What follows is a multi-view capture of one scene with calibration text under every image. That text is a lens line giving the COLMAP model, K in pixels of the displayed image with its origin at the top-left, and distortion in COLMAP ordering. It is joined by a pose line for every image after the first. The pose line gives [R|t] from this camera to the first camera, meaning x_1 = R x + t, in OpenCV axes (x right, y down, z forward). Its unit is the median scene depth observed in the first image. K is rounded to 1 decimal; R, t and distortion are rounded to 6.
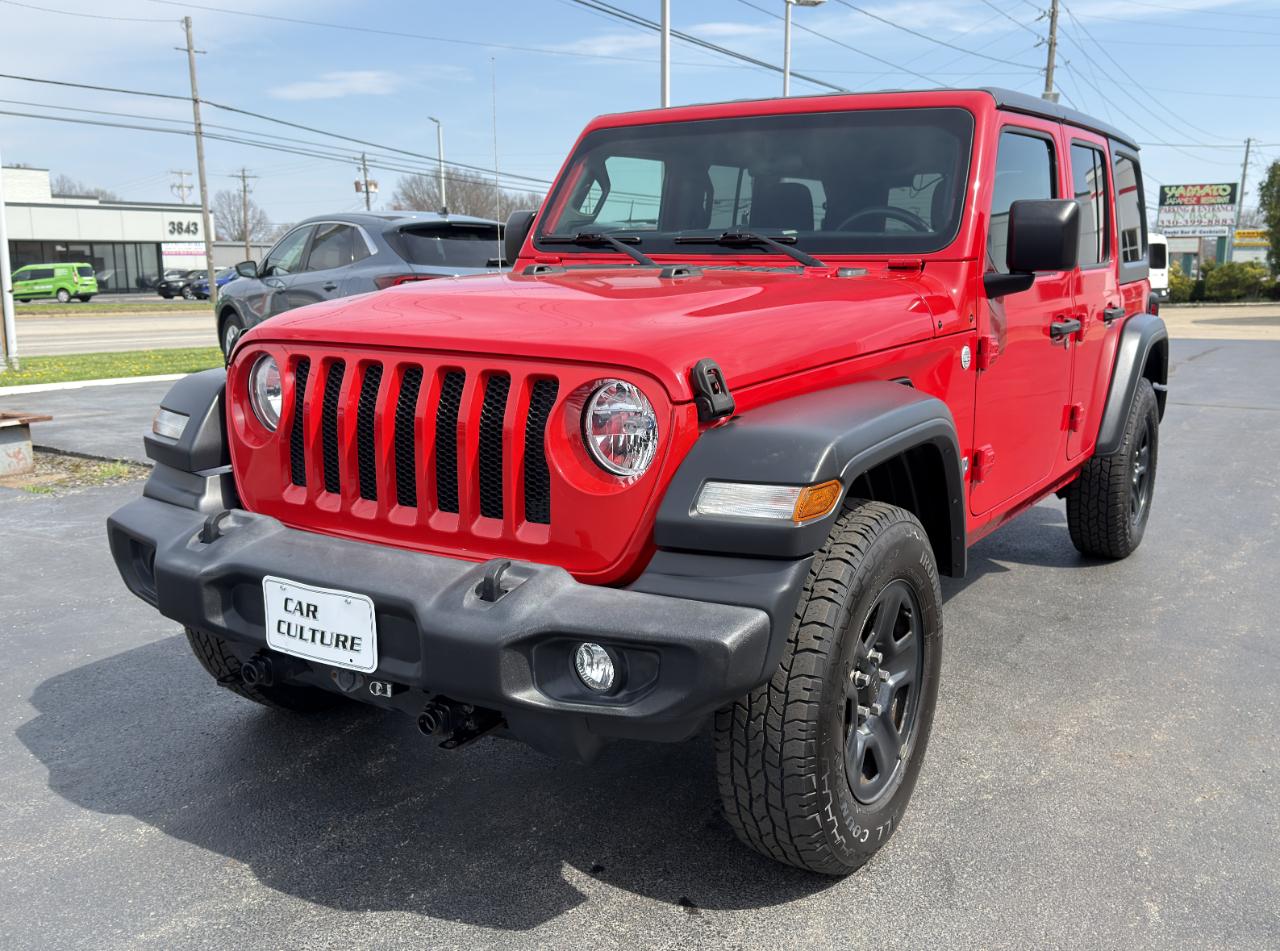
lens RADIAL K [[1145.1, 0, 663.8], [0, 1145.1, 480.5], [0, 0, 1]] dist [0.139866, -0.261826]
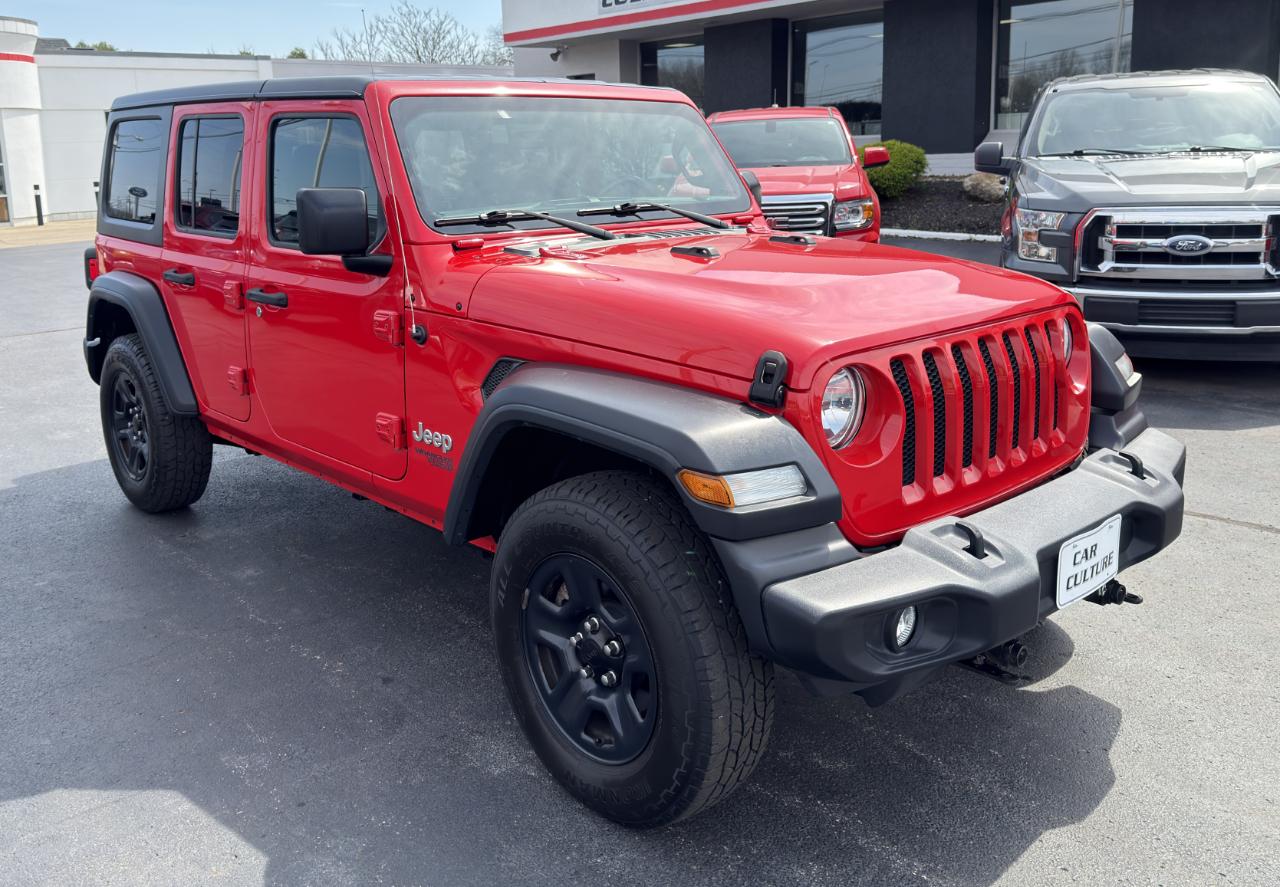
lens RADIAL K [[1087.1, 0, 580.5], [0, 1087.1, 319.4], [0, 0, 1]] dist [0.106752, -0.198837]
pose [[0.299374, -0.161164, 0.940426, -1.311968], [0.208759, 0.972815, 0.100258, -0.297625], [-0.931018, 0.166307, 0.324880, 0.971680]]
